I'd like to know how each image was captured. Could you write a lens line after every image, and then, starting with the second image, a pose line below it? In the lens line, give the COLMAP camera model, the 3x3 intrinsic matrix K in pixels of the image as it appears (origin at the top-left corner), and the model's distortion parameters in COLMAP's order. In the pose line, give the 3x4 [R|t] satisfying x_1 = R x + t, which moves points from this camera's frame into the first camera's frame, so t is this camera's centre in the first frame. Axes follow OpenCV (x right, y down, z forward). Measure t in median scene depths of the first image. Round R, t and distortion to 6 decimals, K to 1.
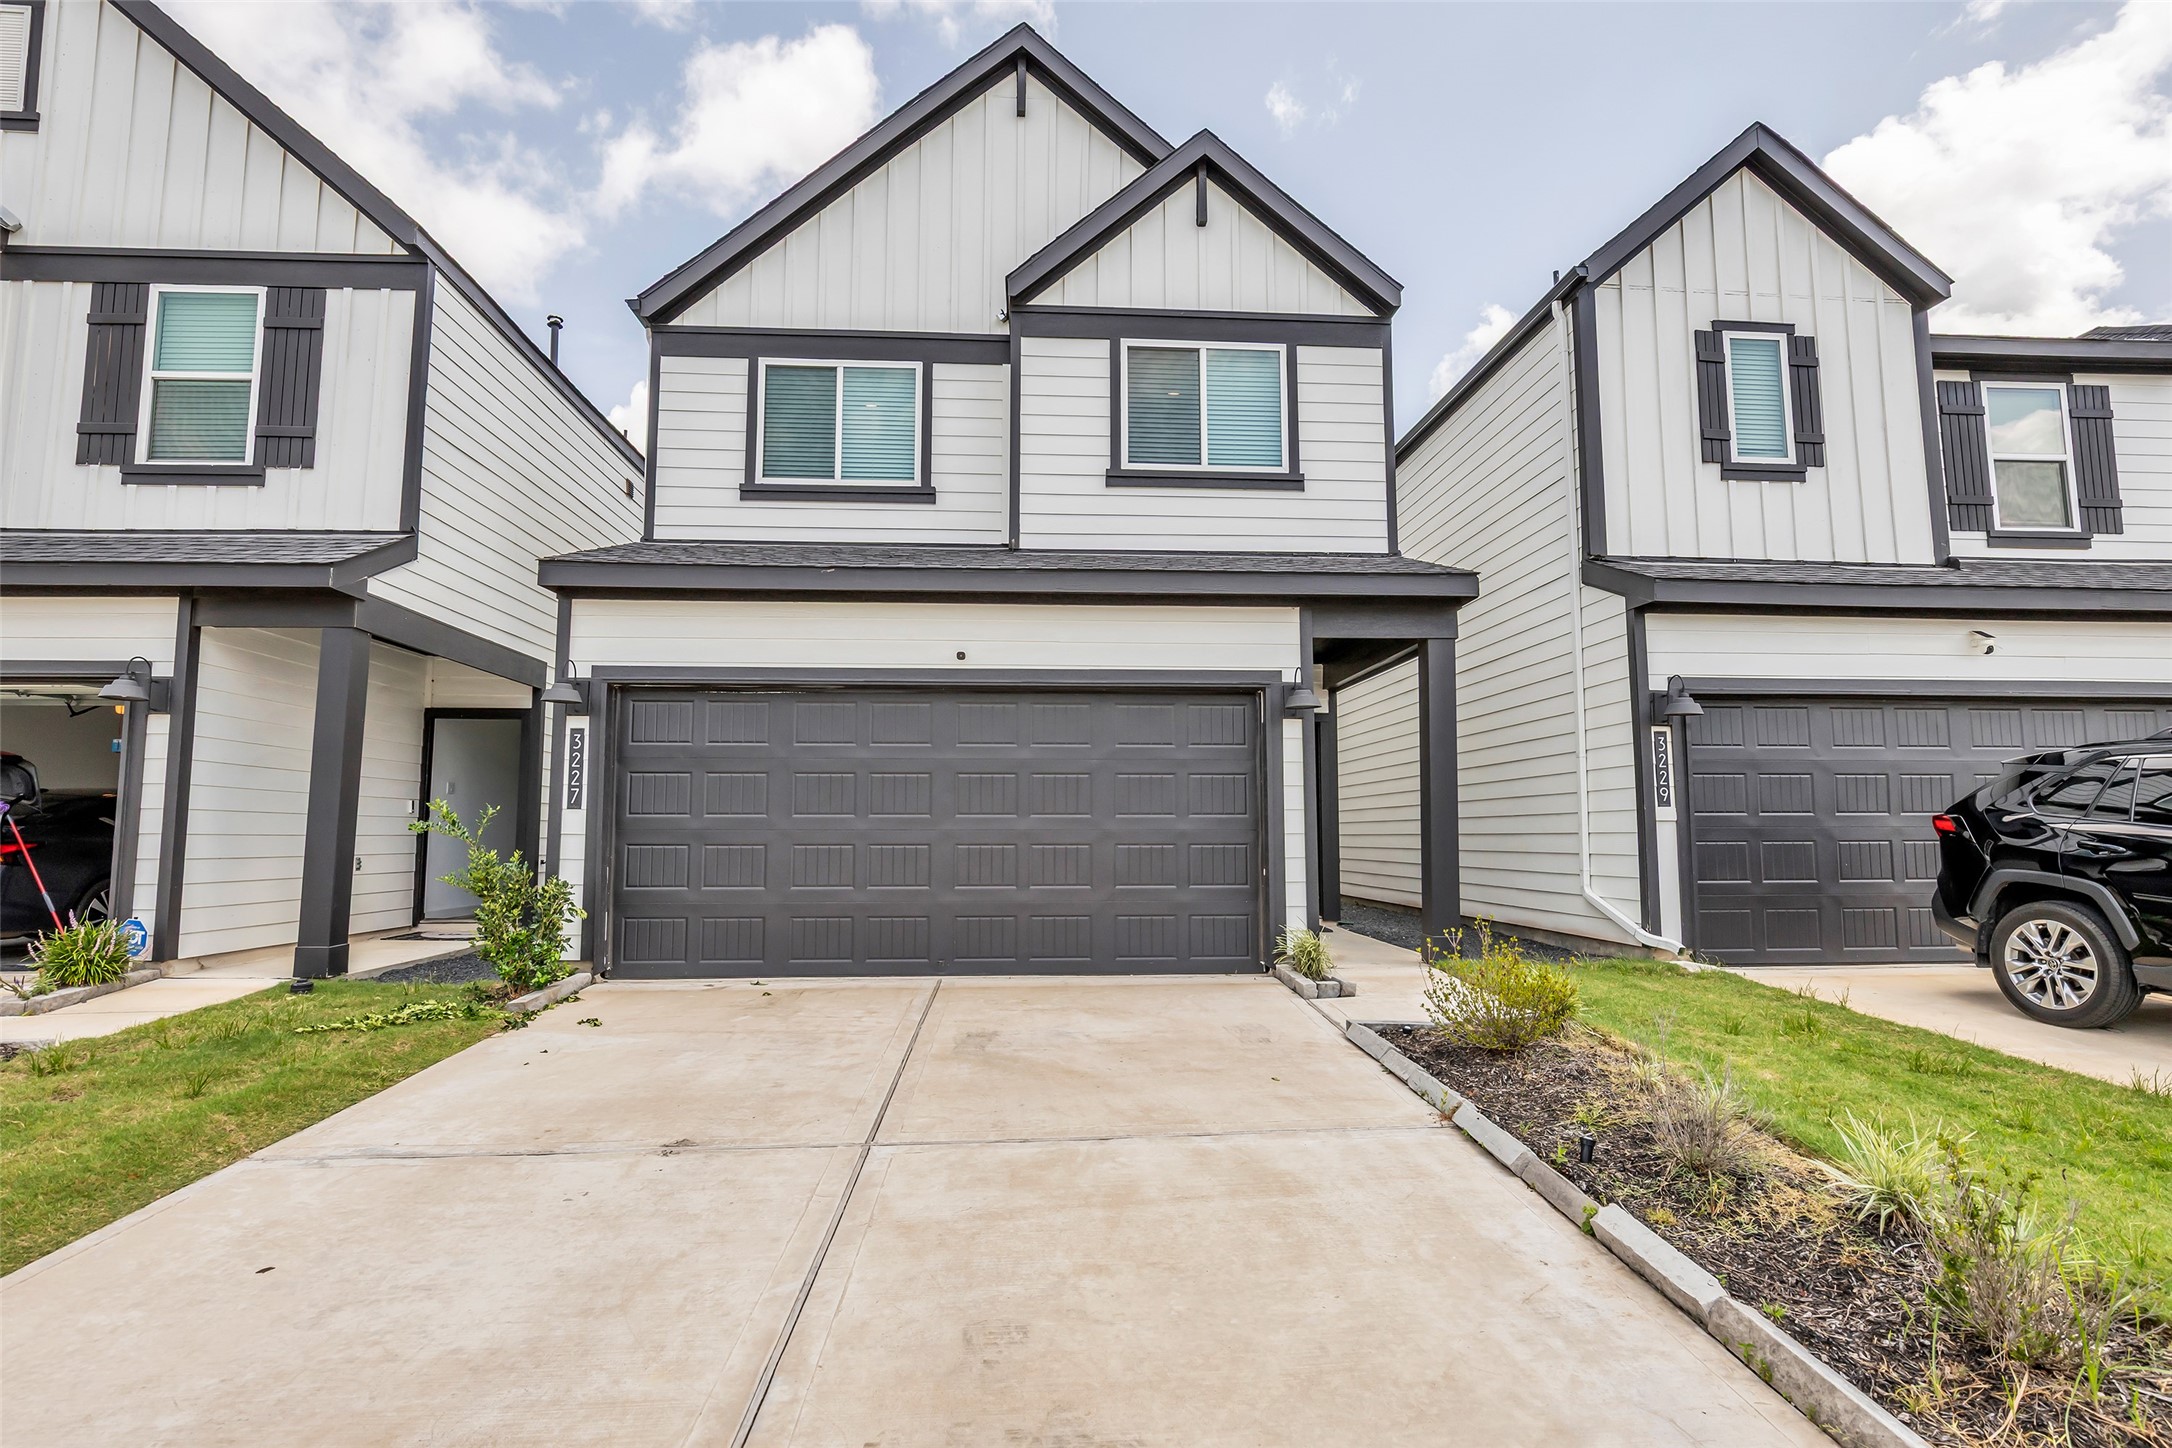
lens RADIAL K [[995.1, 0, 1077.9], [0, 995.1, 739.2], [0, 0, 1]] dist [-0.015923, 0.005318]
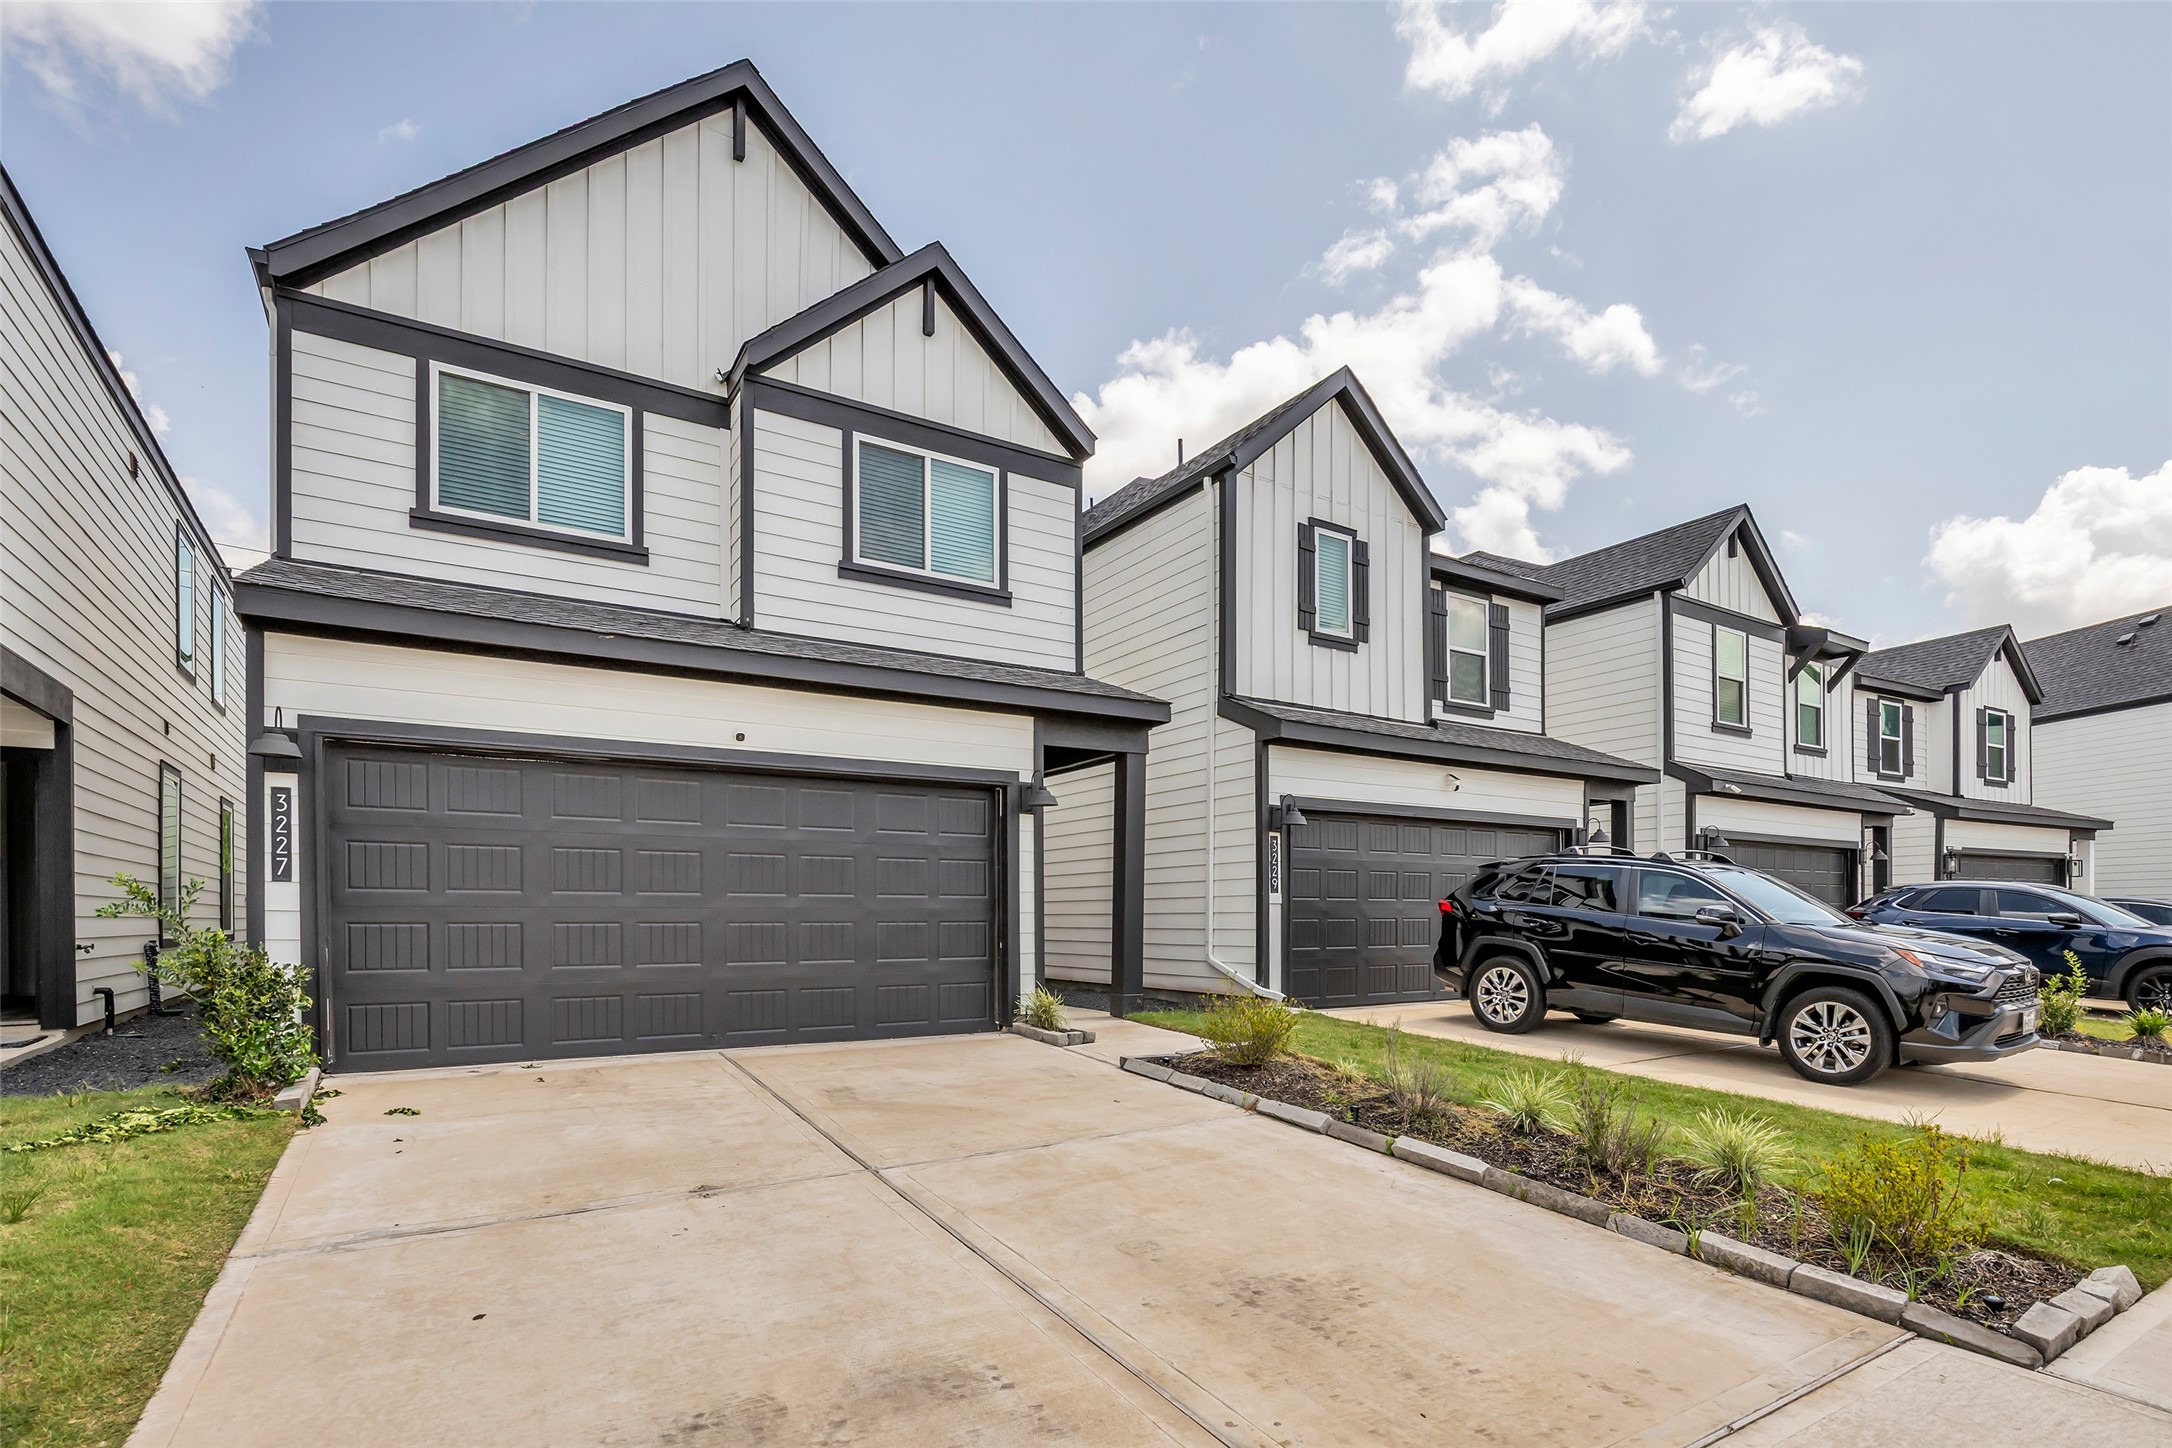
lens RADIAL K [[986.5, 0, 1085.3], [0, 986.5, 906.3], [0, 0, 1]] dist [-0.008620, 0.000099]
pose [[0.890918, 0.004651, 0.454140, -0.230308], [-0.043379, 0.996247, 0.074897, -0.002017], [-0.452087, -0.086428, 0.887777, -0.060062]]
